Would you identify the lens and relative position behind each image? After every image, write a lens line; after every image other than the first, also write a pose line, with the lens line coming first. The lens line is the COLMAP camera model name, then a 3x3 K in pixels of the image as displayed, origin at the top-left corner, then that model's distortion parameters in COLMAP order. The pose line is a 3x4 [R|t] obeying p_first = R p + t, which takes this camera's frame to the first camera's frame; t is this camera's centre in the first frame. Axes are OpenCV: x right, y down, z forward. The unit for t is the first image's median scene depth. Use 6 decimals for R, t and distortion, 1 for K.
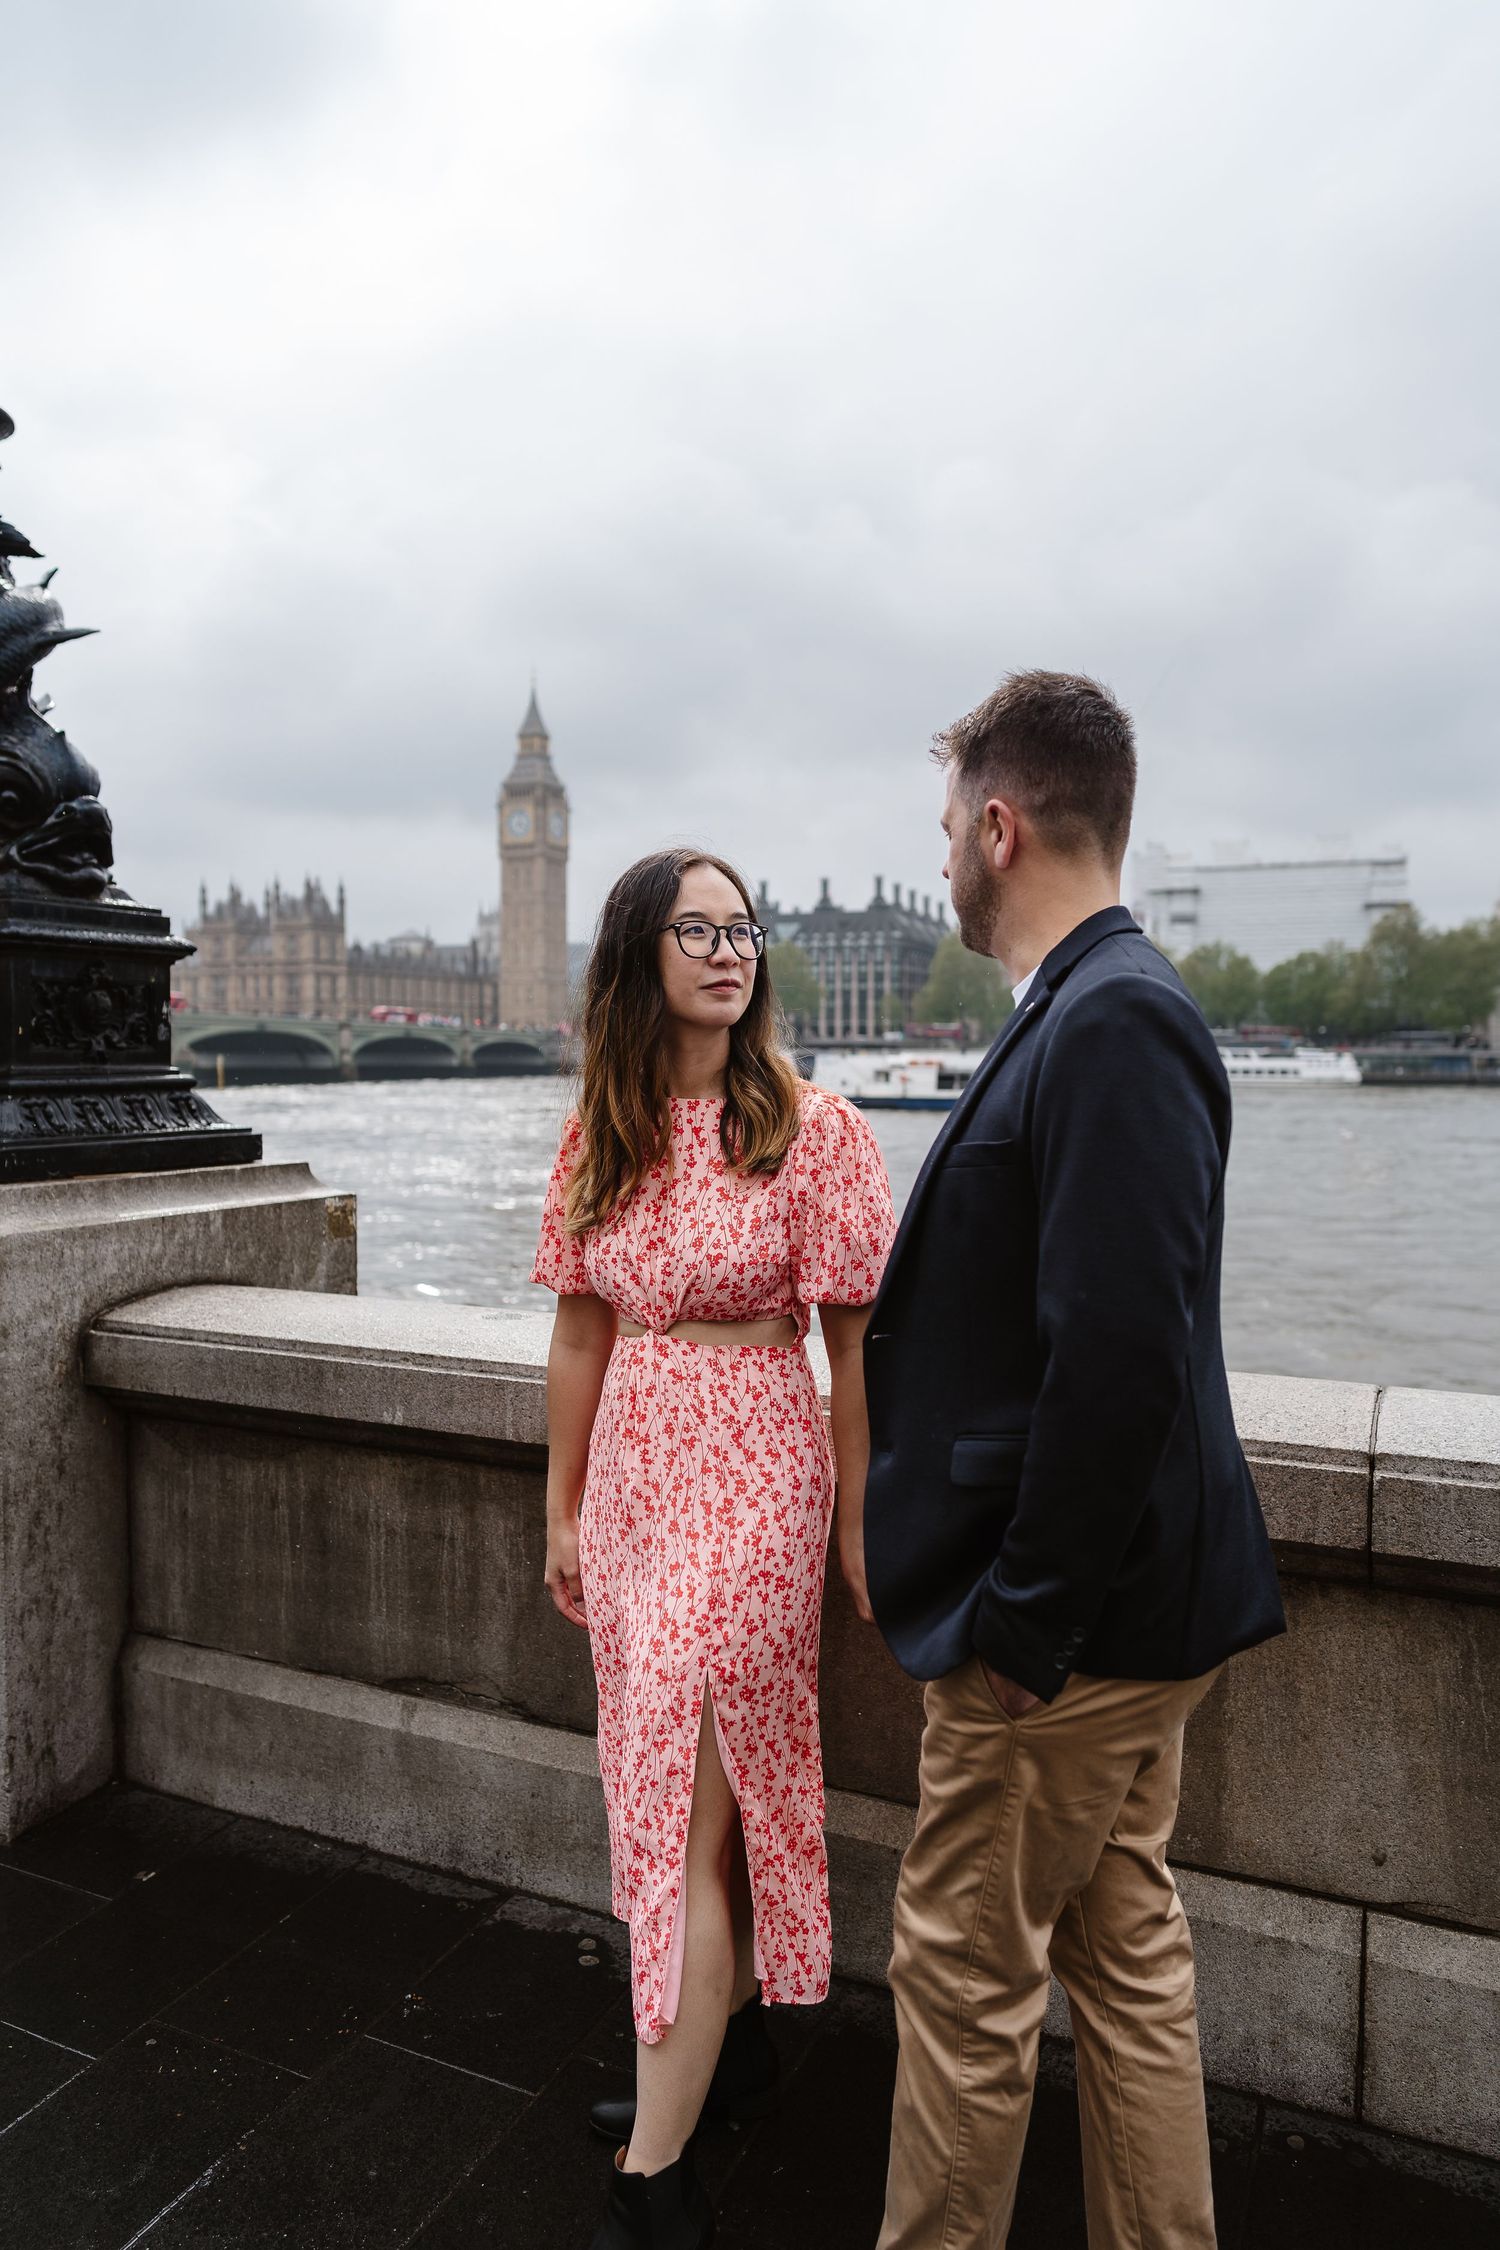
lens RADIAL K [[1511.7, 0, 754.0], [0, 1511.7, 1134.1], [0, 0, 1]] dist [-0.002269, 0.001885]
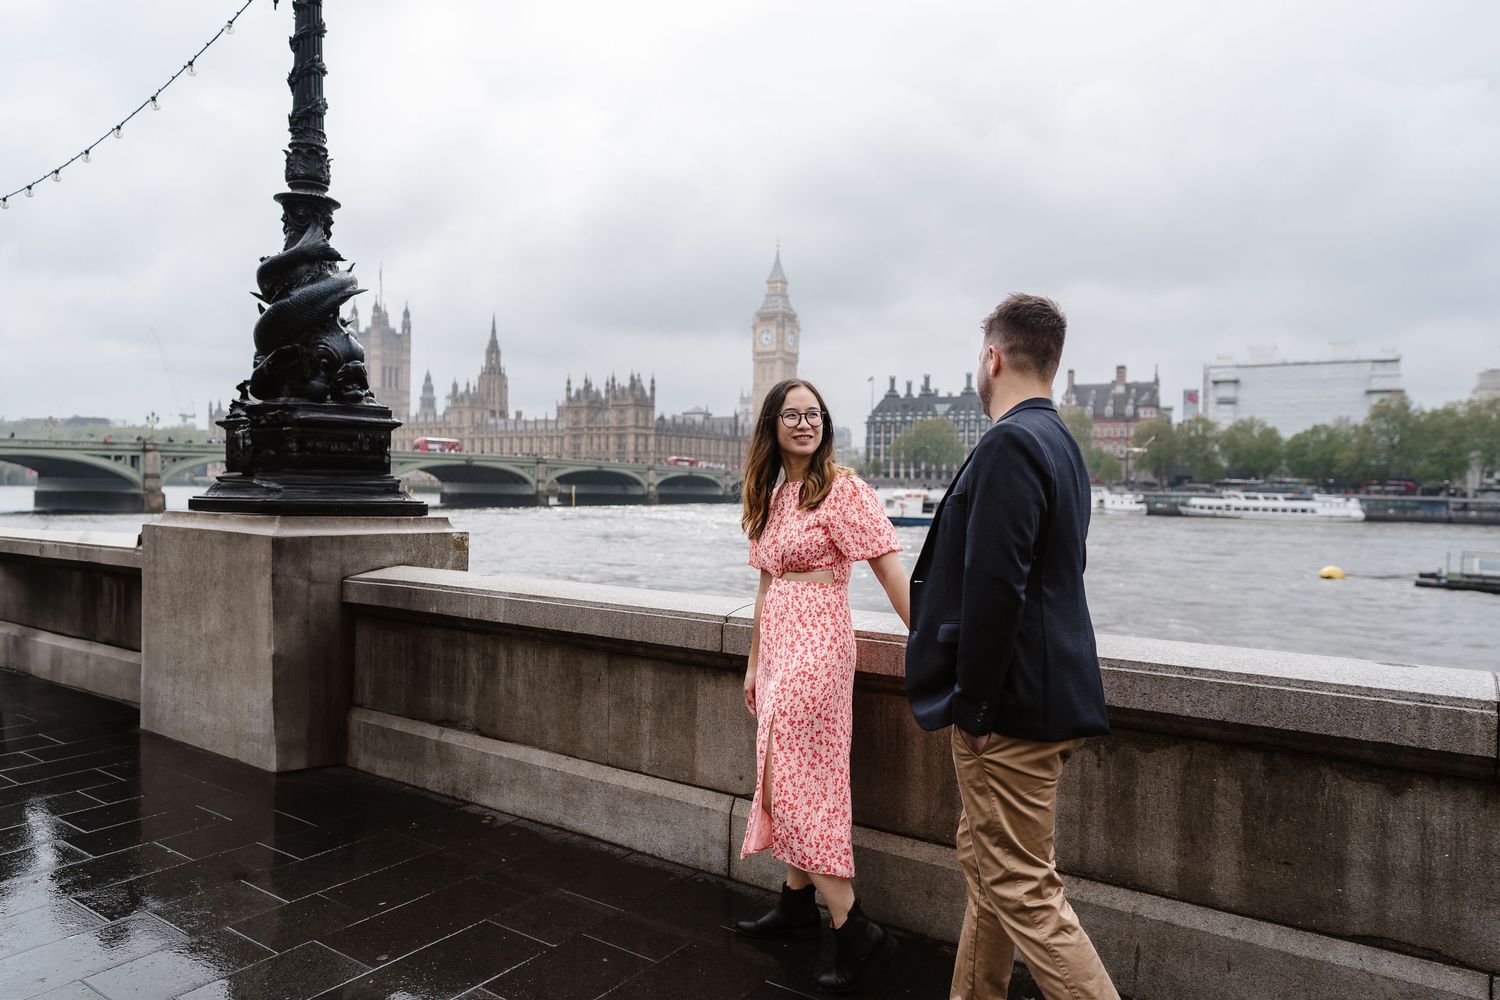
lens RADIAL K [[1008.2, 0, 742.4], [0, 1008.2, 506.4], [0, 0, 1]] dist [-0.007424, 0.000257]
pose [[0.983947, 0.020307, -0.177299, 0.434546], [-0.026726, 0.999068, -0.033894, 0.044152], [0.176446, 0.038088, 0.983573, -0.439720]]
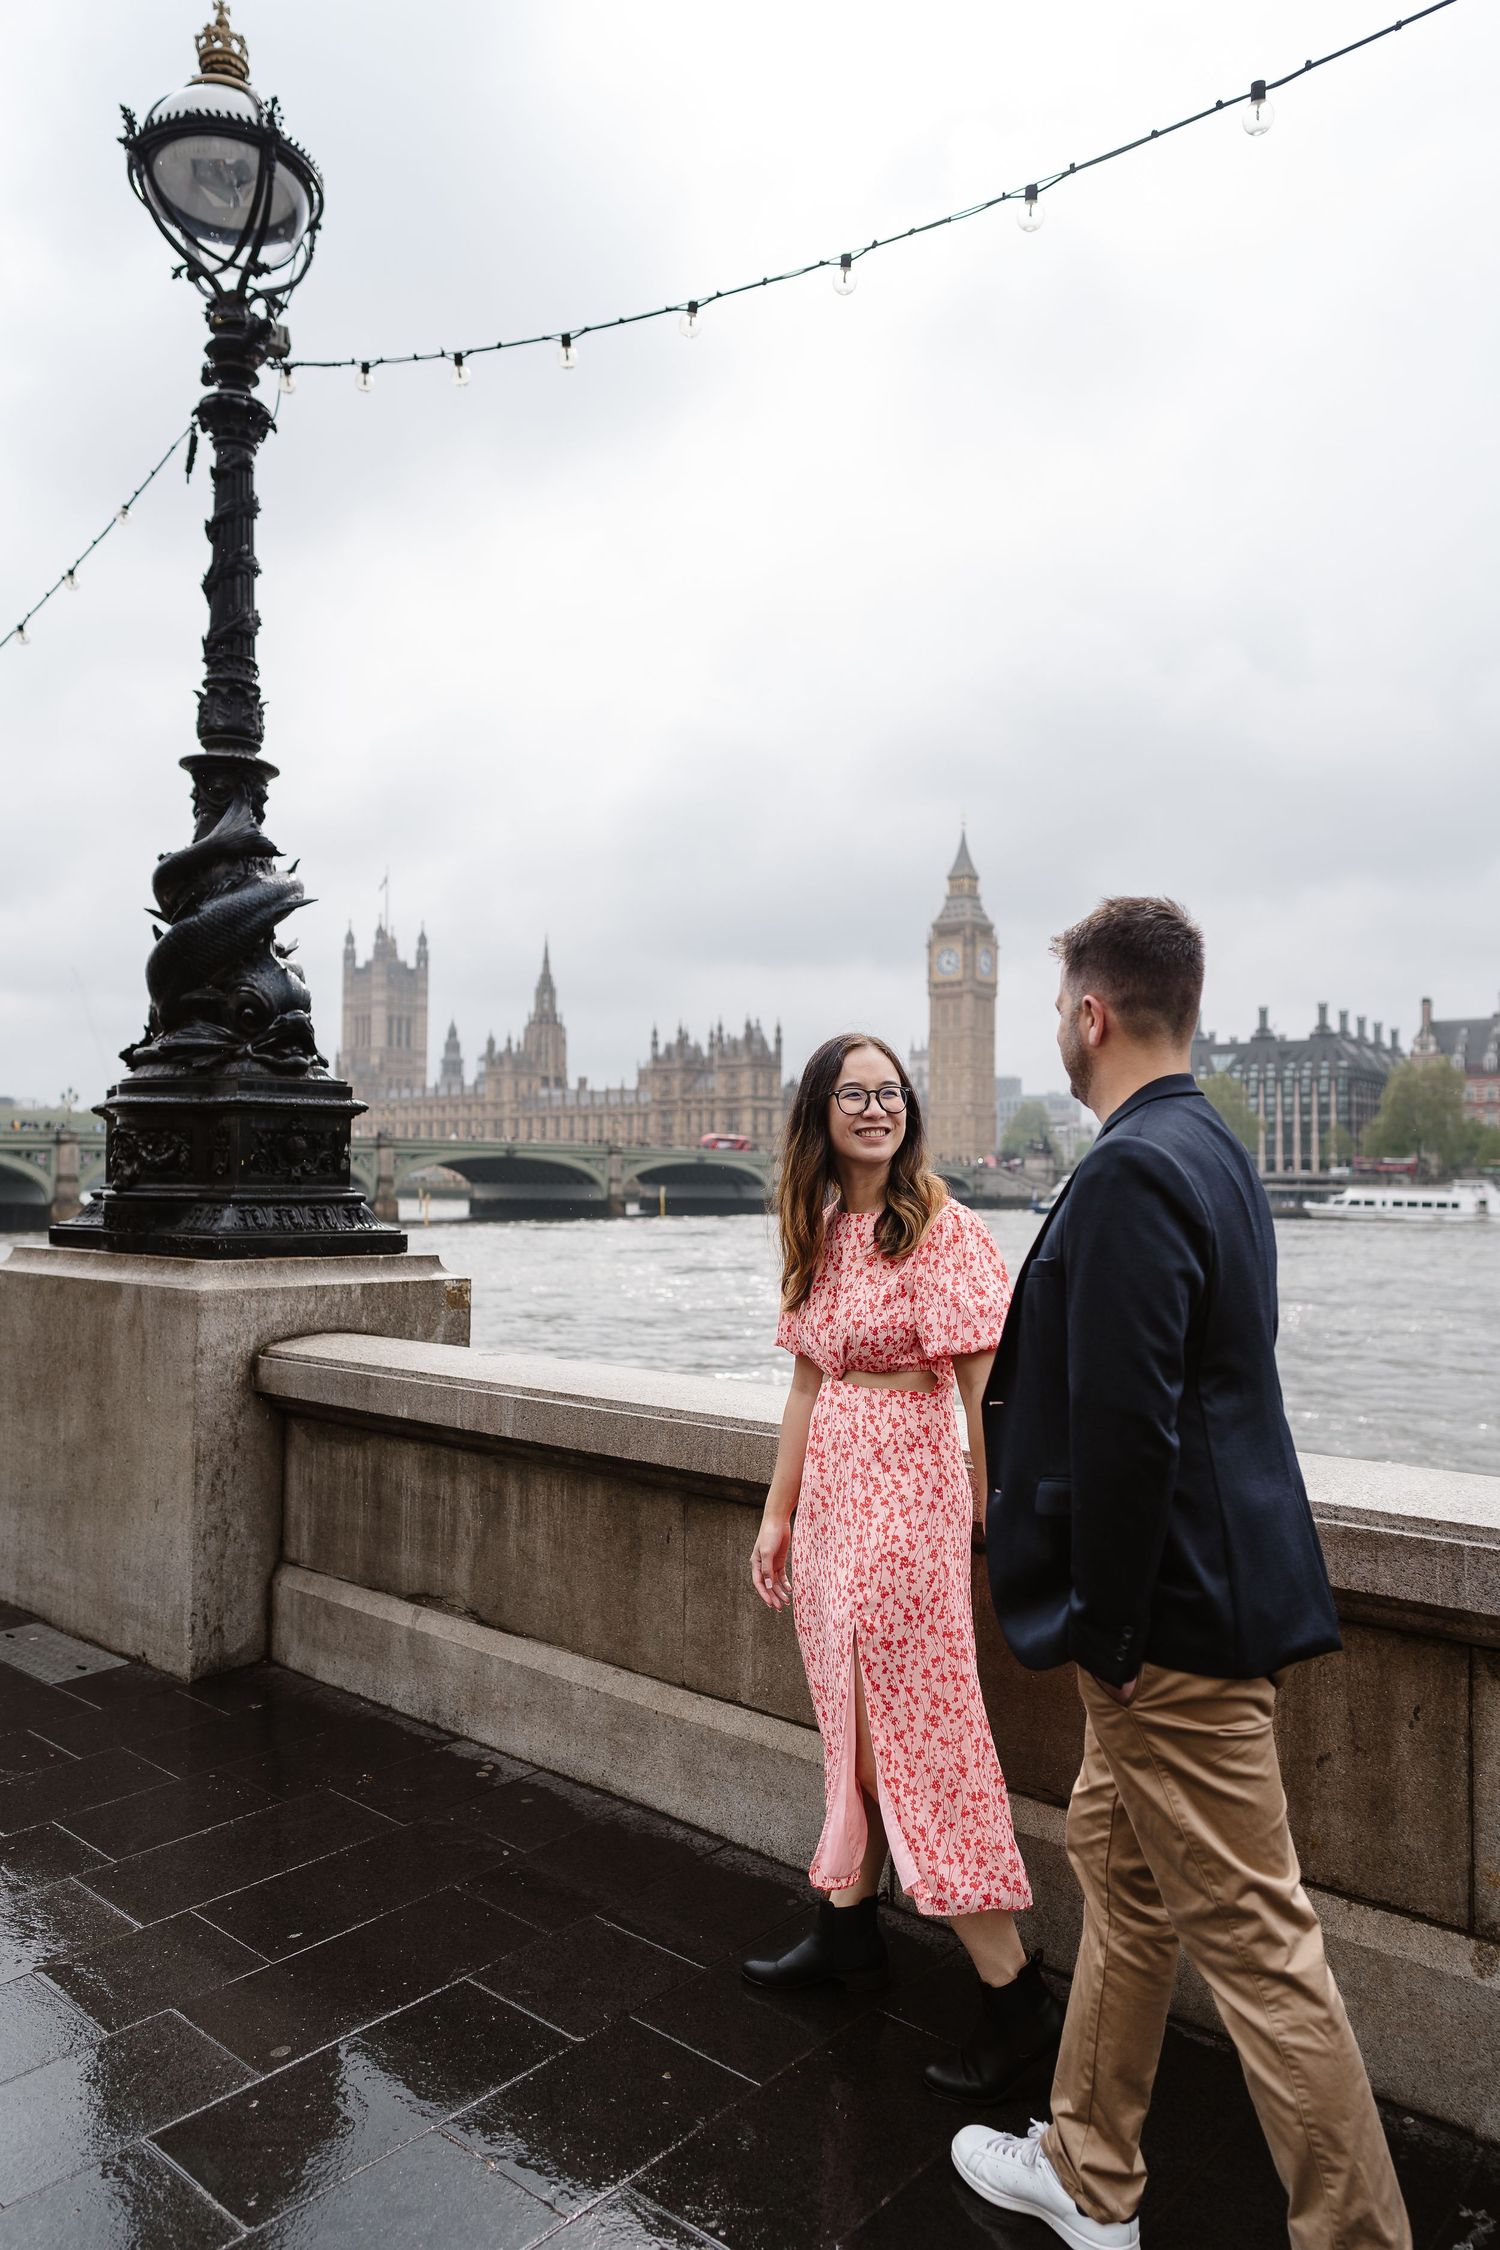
lens RADIAL K [[1511.7, 0, 754.0], [0, 1511.7, 1134.1], [0, 0, 1]] dist [-0.002269, 0.001885]
pose [[0.959750, -0.002513, -0.280846, 0.415634], [-0.022224, 0.996145, -0.084862, 0.020347], [0.279977, 0.087688, 0.955994, -0.309441]]
